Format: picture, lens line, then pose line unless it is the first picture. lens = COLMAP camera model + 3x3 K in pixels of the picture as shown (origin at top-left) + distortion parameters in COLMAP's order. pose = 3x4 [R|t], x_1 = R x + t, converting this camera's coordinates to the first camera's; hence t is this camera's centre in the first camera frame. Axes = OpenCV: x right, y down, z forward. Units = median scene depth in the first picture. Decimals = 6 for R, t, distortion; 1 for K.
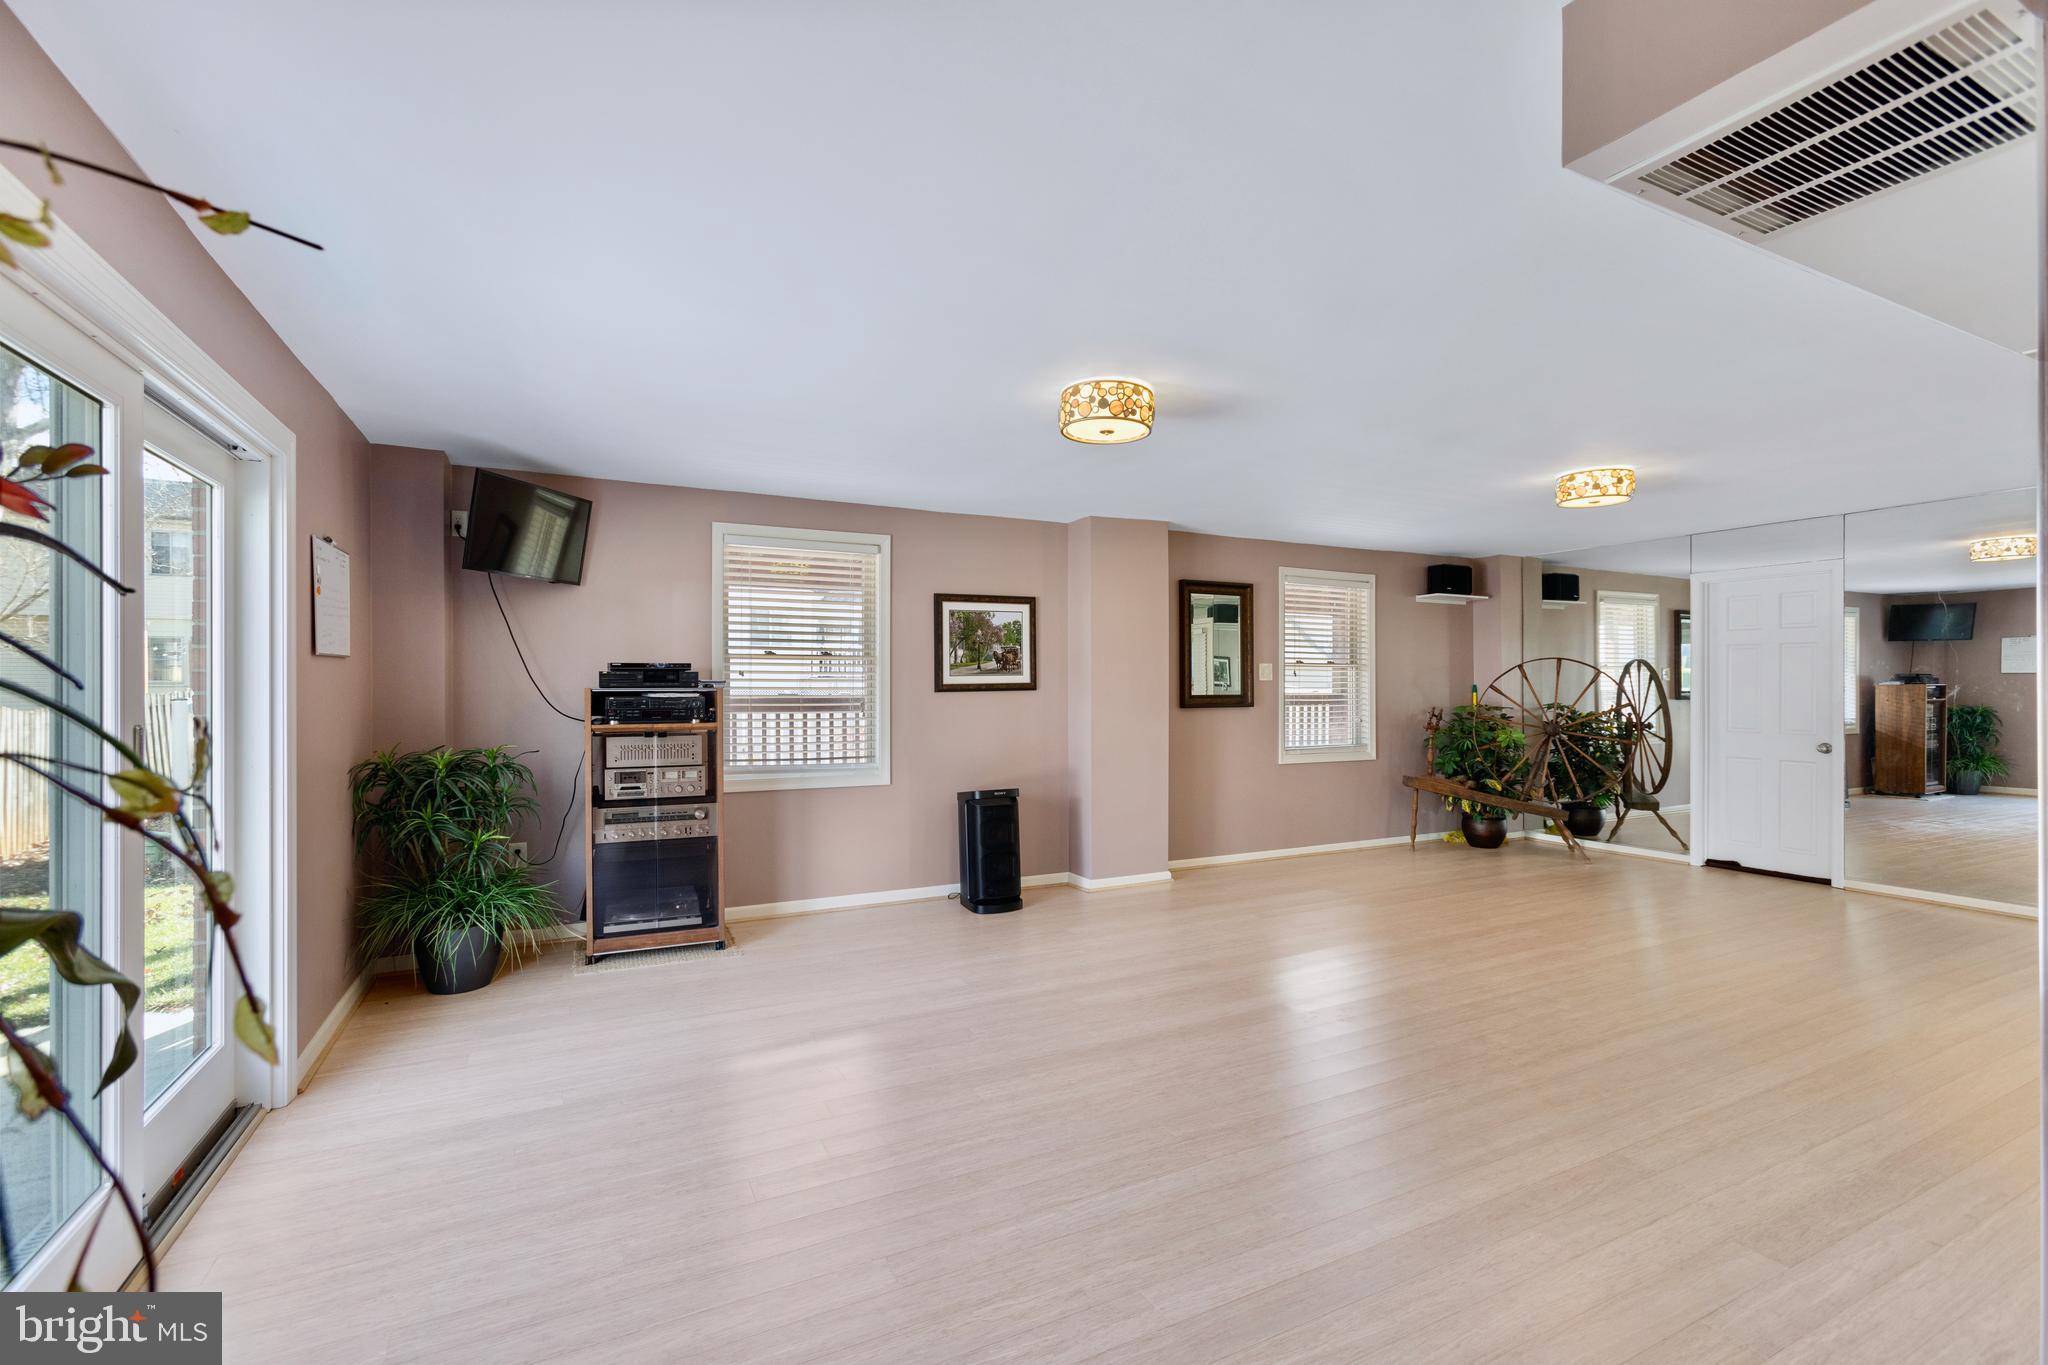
lens RADIAL K [[909.4, 0, 1022.1], [0, 909.4, 687.8], [0, 0, 1]] dist [-0.009487, 0.004130]
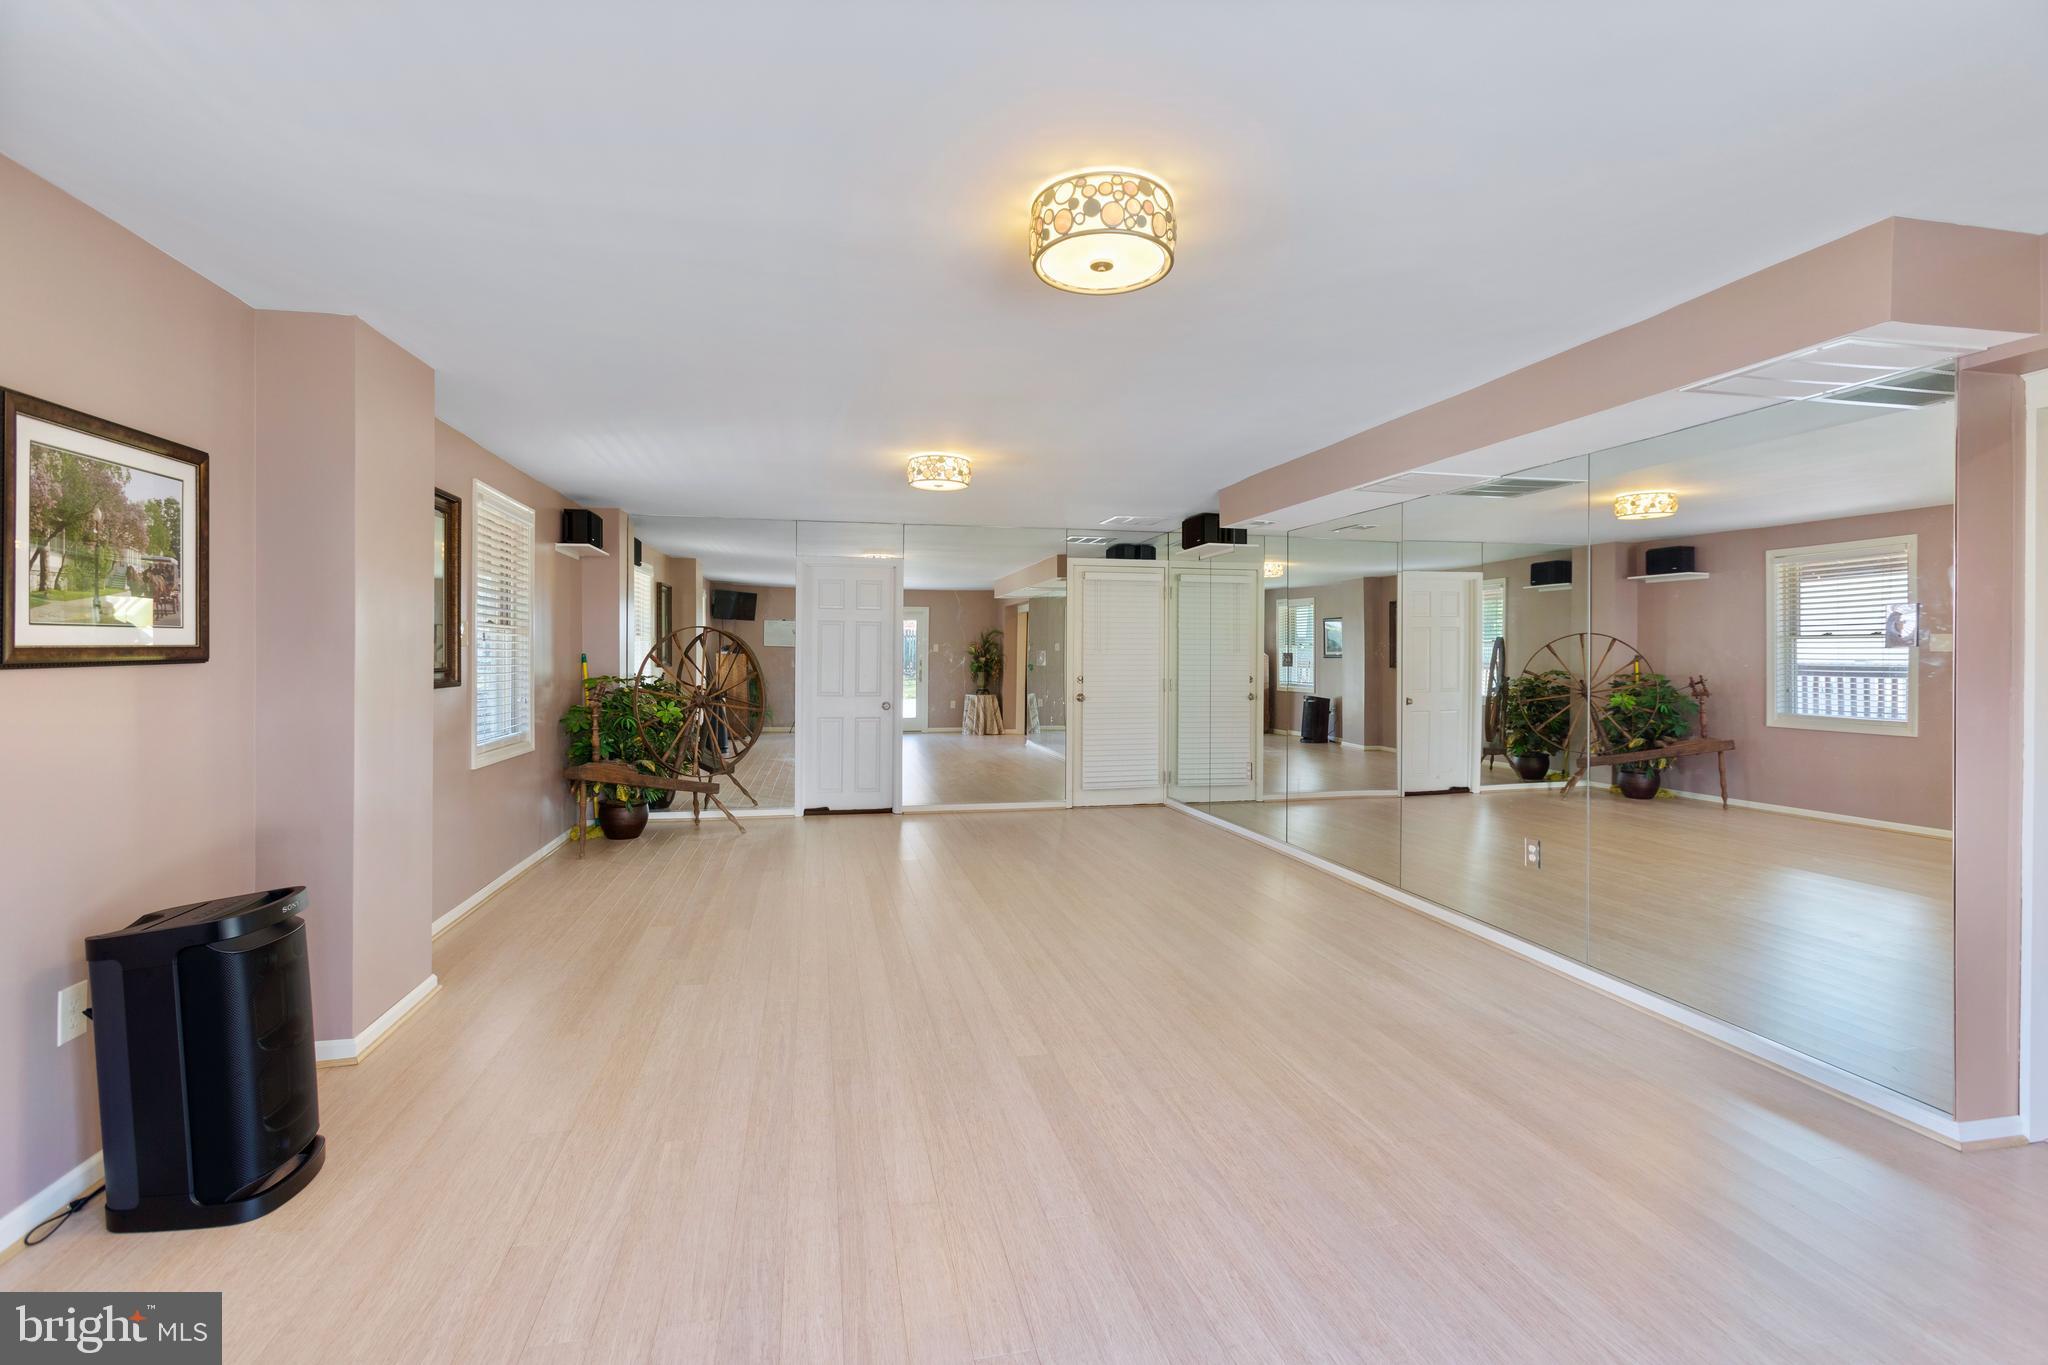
lens RADIAL K [[909.4, 0, 1018.7], [0, 909.4, 663.9], [0, 0, 1]] dist [-0.009487, 0.004130]
pose [[0.266716, -0.006529, 0.963753, -0.306756], [0.000799, 0.999978, 0.006553, 0.000602], [-0.963775, -0.000977, 0.266715, 0.506794]]
